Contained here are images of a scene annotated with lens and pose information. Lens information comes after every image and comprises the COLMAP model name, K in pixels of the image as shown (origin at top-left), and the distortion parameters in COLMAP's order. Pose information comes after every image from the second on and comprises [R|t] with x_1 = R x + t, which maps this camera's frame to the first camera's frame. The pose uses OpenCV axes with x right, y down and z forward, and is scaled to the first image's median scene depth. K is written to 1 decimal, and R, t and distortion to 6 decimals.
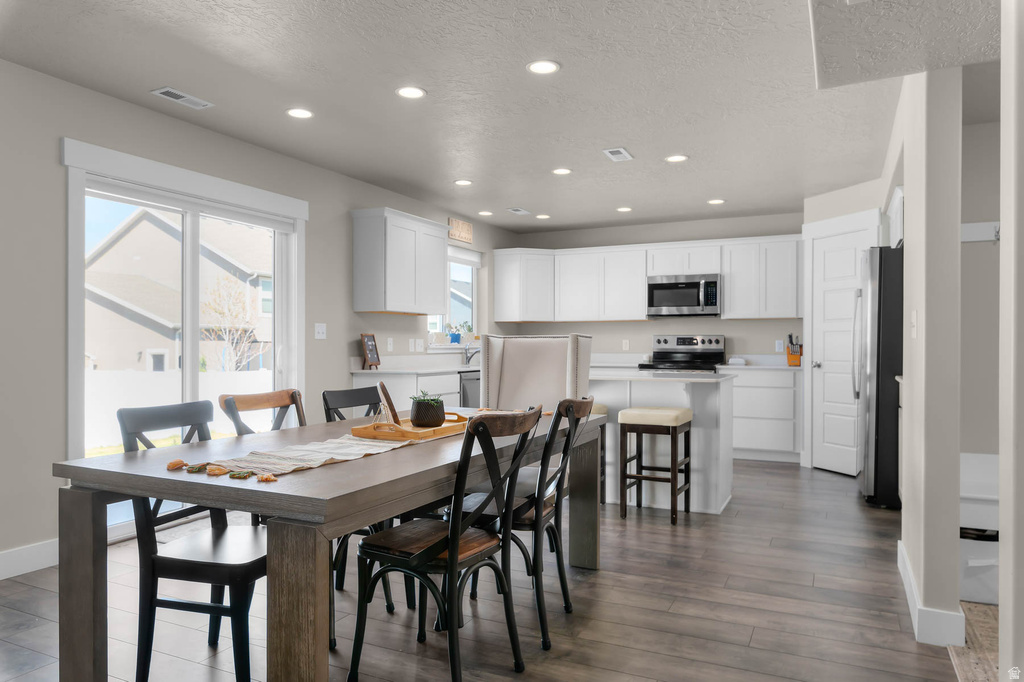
lens RADIAL K [[669.9, 0, 514.6], [0, 669.9, 345.1], [0, 0, 1]] dist [0.000487, -0.000547]
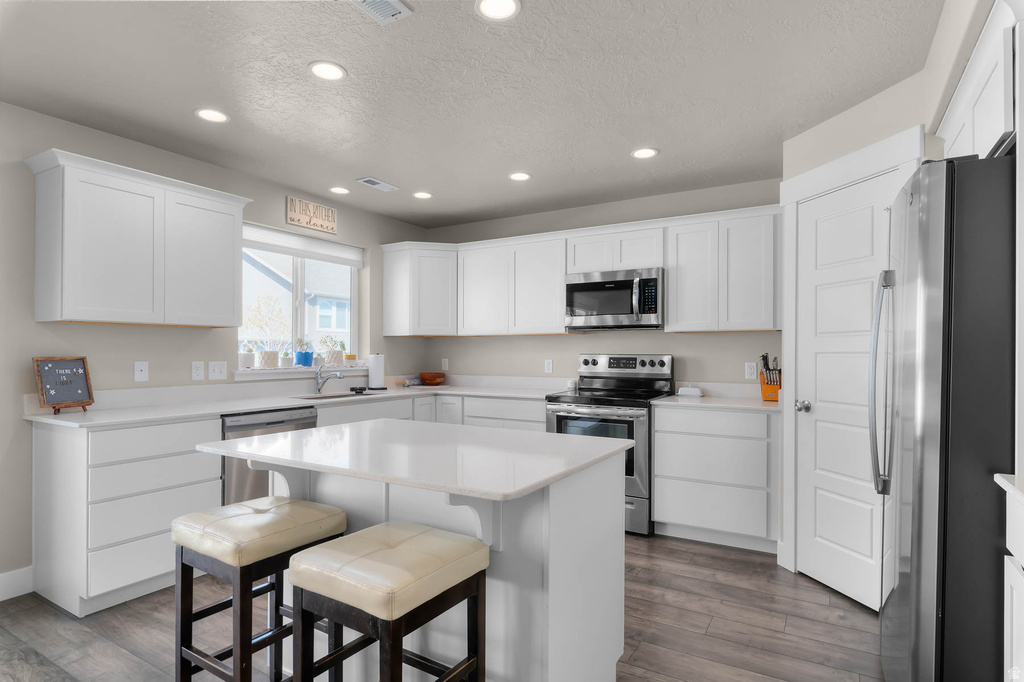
lens RADIAL K [[536.3, 0, 517.0], [0, 536.3, 351.0], [0, 0, 1]] dist [-0.001672, -0.000065]
pose [[0.996252, 0.001072, -0.086489, 0.205462], [-0.001462, 0.999989, -0.004448, -0.016634], [0.086484, 0.004558, 0.996243, 0.432019]]
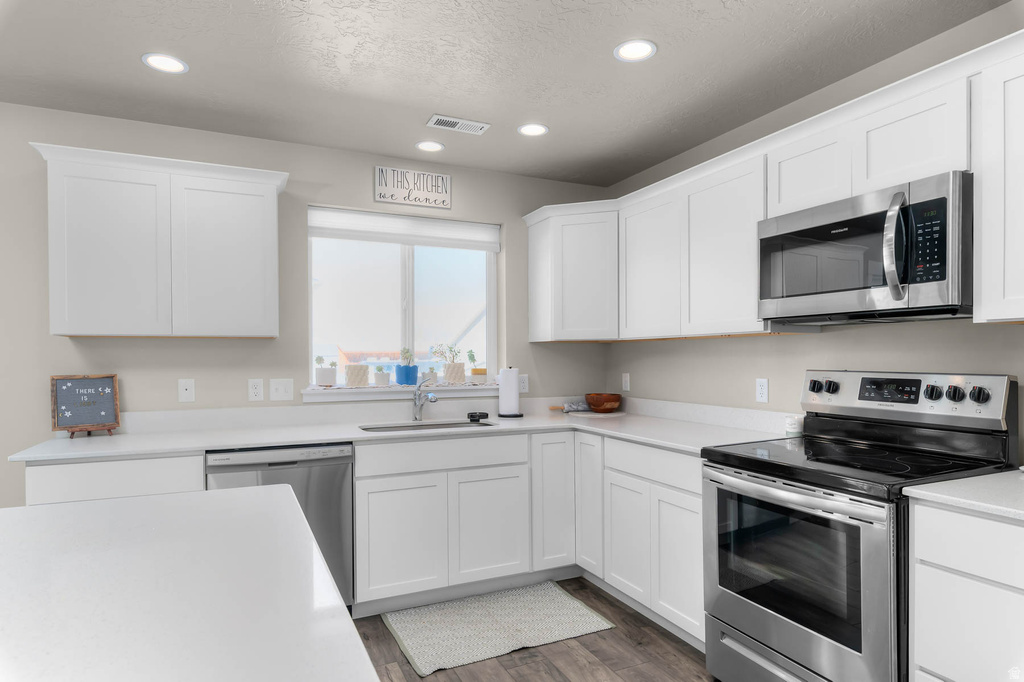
lens RADIAL K [[594.0, 0, 526.9], [0, 594.0, 356.6], [0, 0, 1]] dist [0.003262, 0.000484]
pose [[0.783850, -0.004108, -0.620936, 0.320650], [0.002999, 0.999991, -0.002830, -0.024043], [0.620943, 0.000356, 0.783856, 0.676702]]
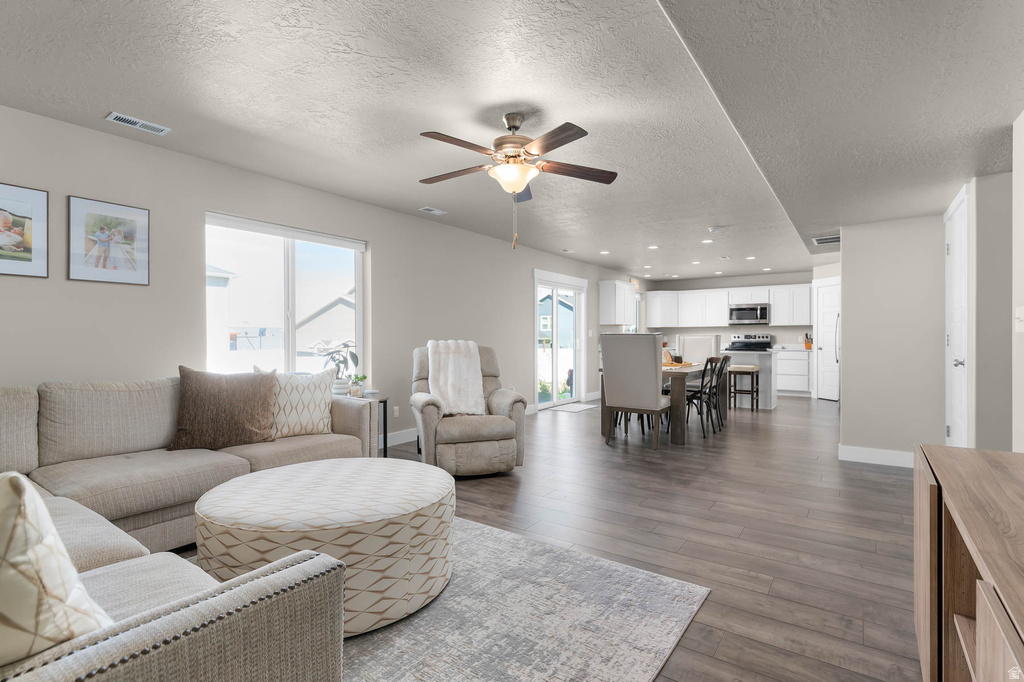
lens RADIAL K [[501.8, 0, 512.0], [0, 501.8, 341.0], [0, 0, 1]] dist [-0.001184, -0.000233]
pose [[0.987762, -0.003413, -0.155932, -0.215479], [0.003342, 0.999994, -0.000720, 0.004663], [0.155933, 0.000190, 0.987768, -0.595402]]
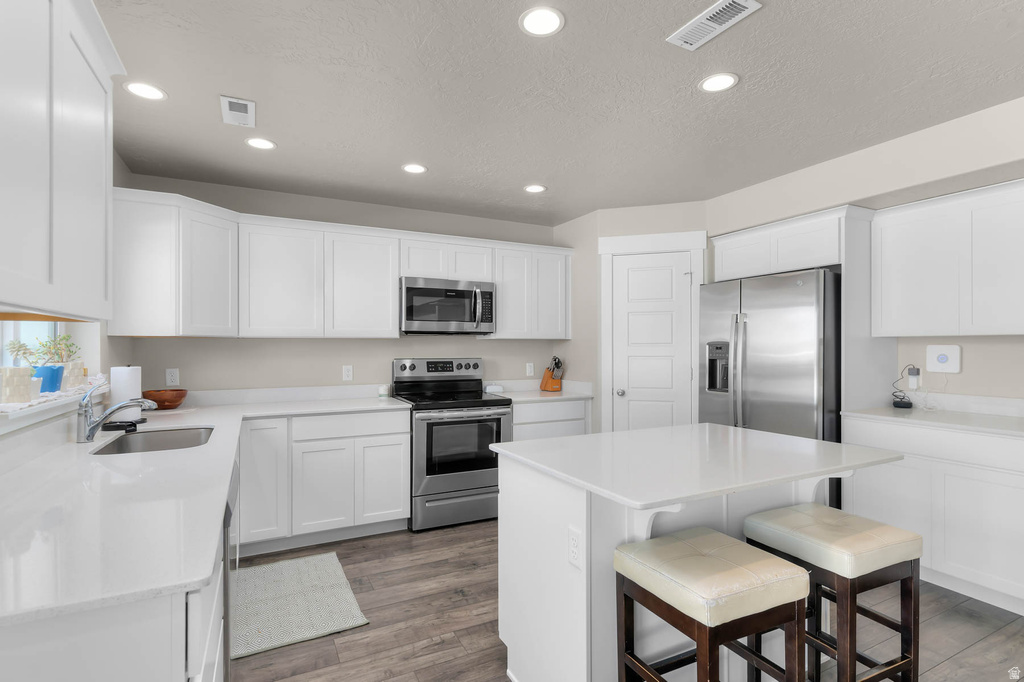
lens RADIAL K [[501.8, 0, 512.0], [0, 501.8, 341.0], [0, 0, 1]] dist [-0.001184, -0.000233]
pose [[0.604222, 0.008510, 0.796770, -0.160196], [0.004586, 0.999889, -0.014157, -0.027990], [-0.796803, 0.012208, 0.604116, 0.620105]]
